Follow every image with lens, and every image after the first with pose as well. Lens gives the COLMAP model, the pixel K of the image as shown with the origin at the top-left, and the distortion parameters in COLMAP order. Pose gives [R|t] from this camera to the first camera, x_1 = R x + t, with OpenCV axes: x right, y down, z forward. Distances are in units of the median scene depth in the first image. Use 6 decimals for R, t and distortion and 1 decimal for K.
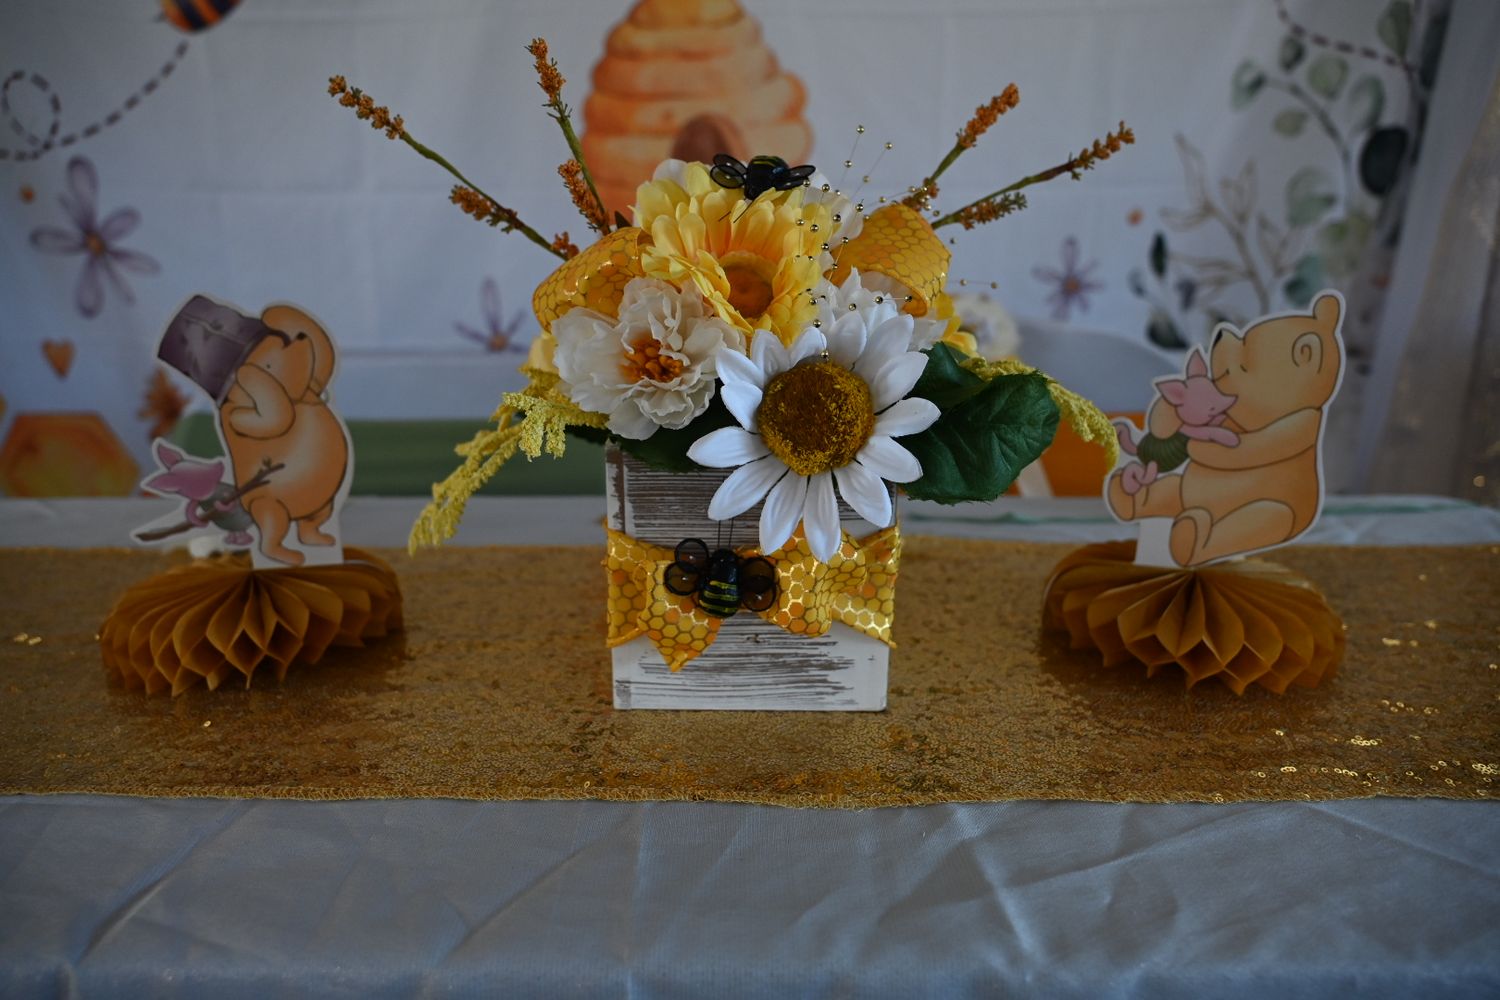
lens RADIAL K [[1014.3, 0, 746.2], [0, 1014.3, 497.0], [0, 0, 1]] dist [-0.009785, 0.000740]
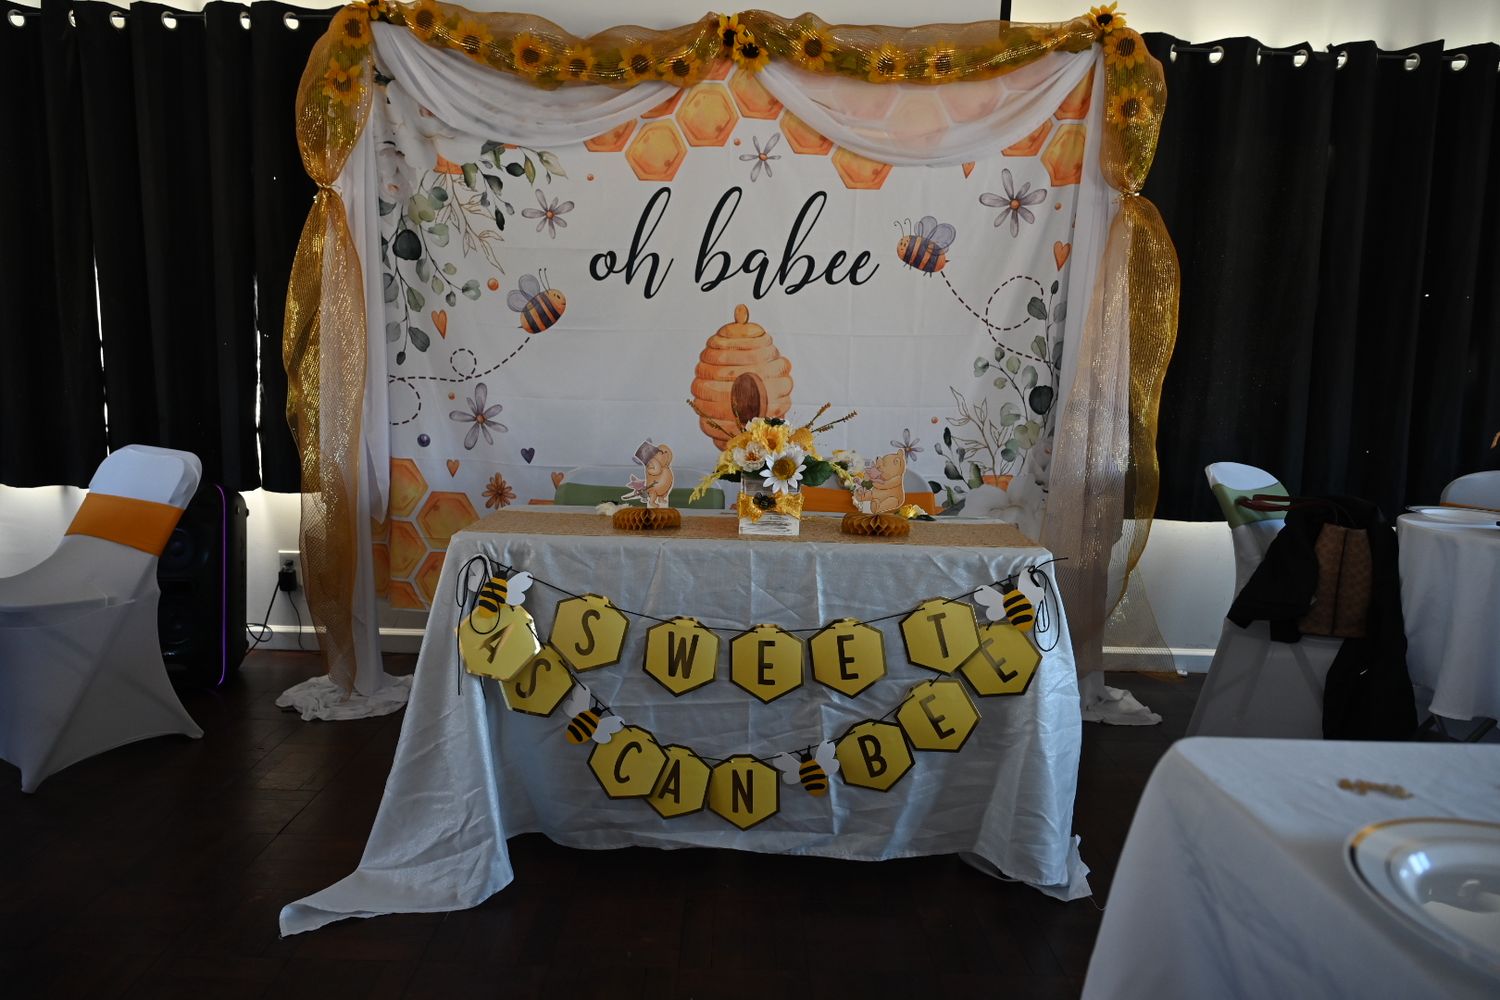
lens RADIAL K [[1014.3, 0, 747.1], [0, 1014.3, 488.9], [0, 0, 1]] dist [-0.009785, 0.000740]
pose [[0.999551, 0.029785, 0.003332, -0.111041], [-0.028822, 0.985757, -0.165691, 0.734613], [-0.008220, 0.165520, 0.986172, -3.385487]]
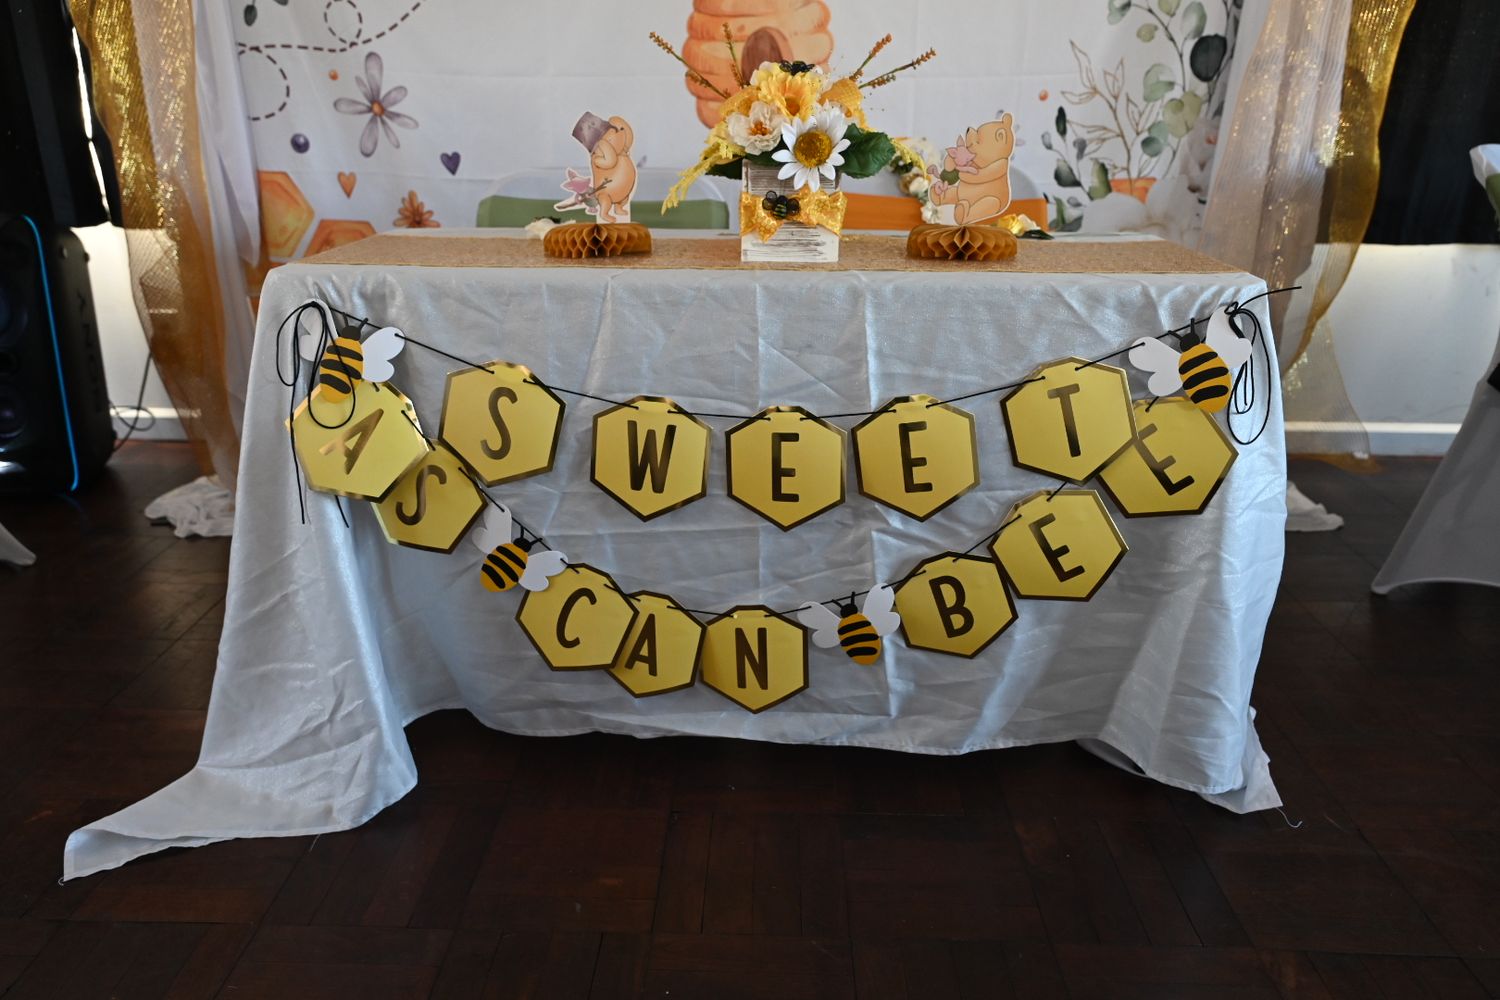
lens RADIAL K [[1109.6, 0, 743.9], [0, 1109.6, 500.0], [0, 0, 1]] dist [0.016344, 0.001933]
pose [[0.999300, 0.018189, -0.032679, -0.009683], [-0.016082, 0.997845, 0.063616, 0.651090], [0.033765, -0.063046, 0.997439, -2.049991]]
